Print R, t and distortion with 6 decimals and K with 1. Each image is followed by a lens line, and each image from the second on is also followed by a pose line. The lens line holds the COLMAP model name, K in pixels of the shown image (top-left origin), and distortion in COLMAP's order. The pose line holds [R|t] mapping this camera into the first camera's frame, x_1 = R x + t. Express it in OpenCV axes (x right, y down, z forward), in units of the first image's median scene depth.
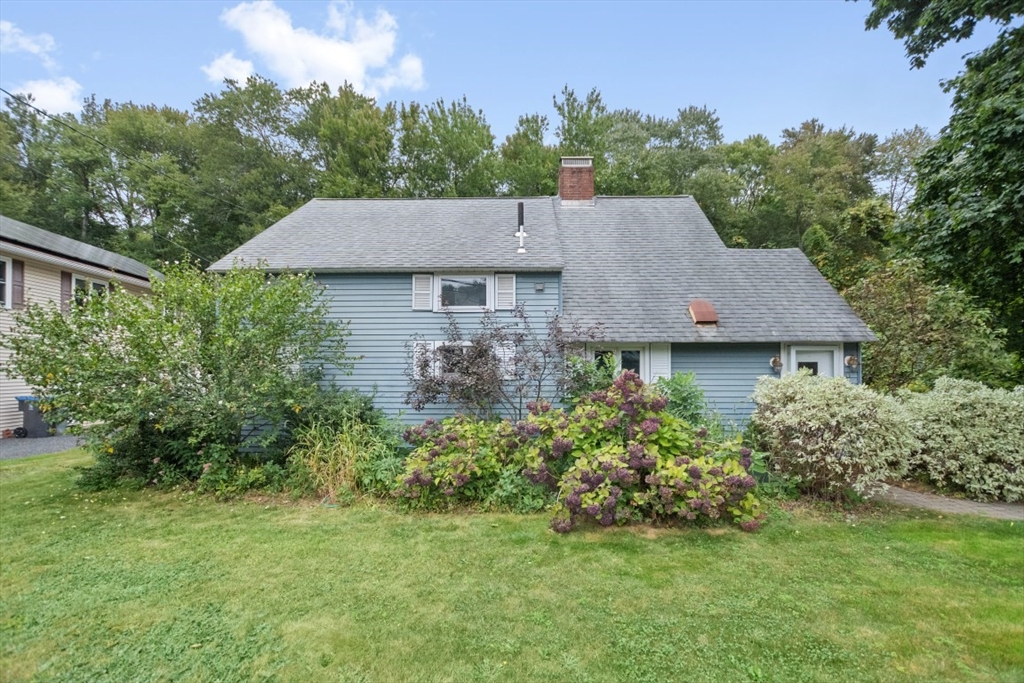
lens RADIAL K [[455.5, 0, 512.0], [0, 455.5, 359.3], [0, 0, 1]] dist [-0.022526, 0.001100]
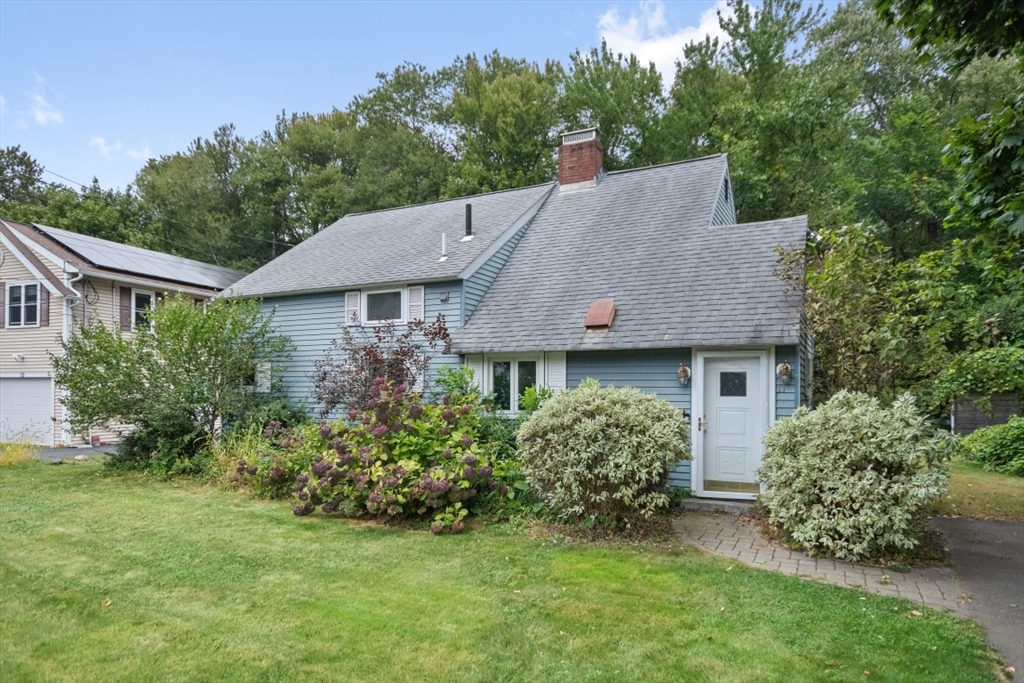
lens RADIAL K [[631.6, 0, 533.0], [0, 631.6, 370.6], [0, 0, 1]] dist [-0.001478, -0.000058]
pose [[0.897948, -0.009205, -0.440005, 0.814996], [0.006648, 0.999951, -0.007352, 0.009623], [0.440051, 0.003676, 0.897965, -0.126193]]
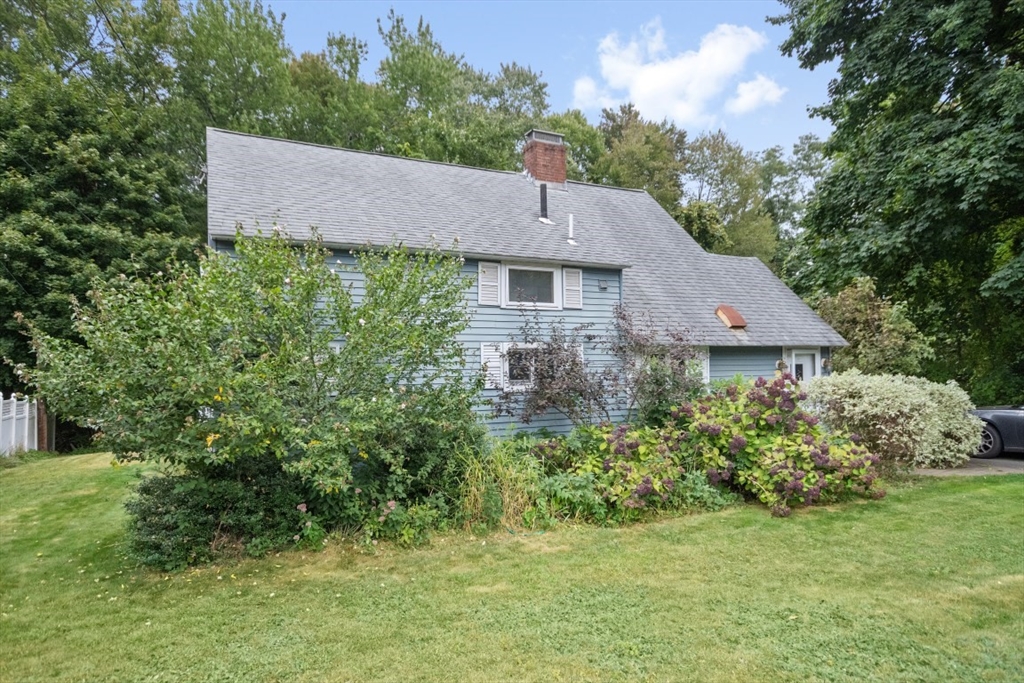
lens RADIAL K [[620.7, 0, 480.3], [0, 620.7, 371.1], [0, 0, 1]] dist [-0.011781, -0.000510]
pose [[0.893210, -0.011517, 0.449493, -0.722964], [0.007859, 0.999919, 0.010003, 0.001863], [-0.449572, -0.005403, 0.893228, -0.013517]]
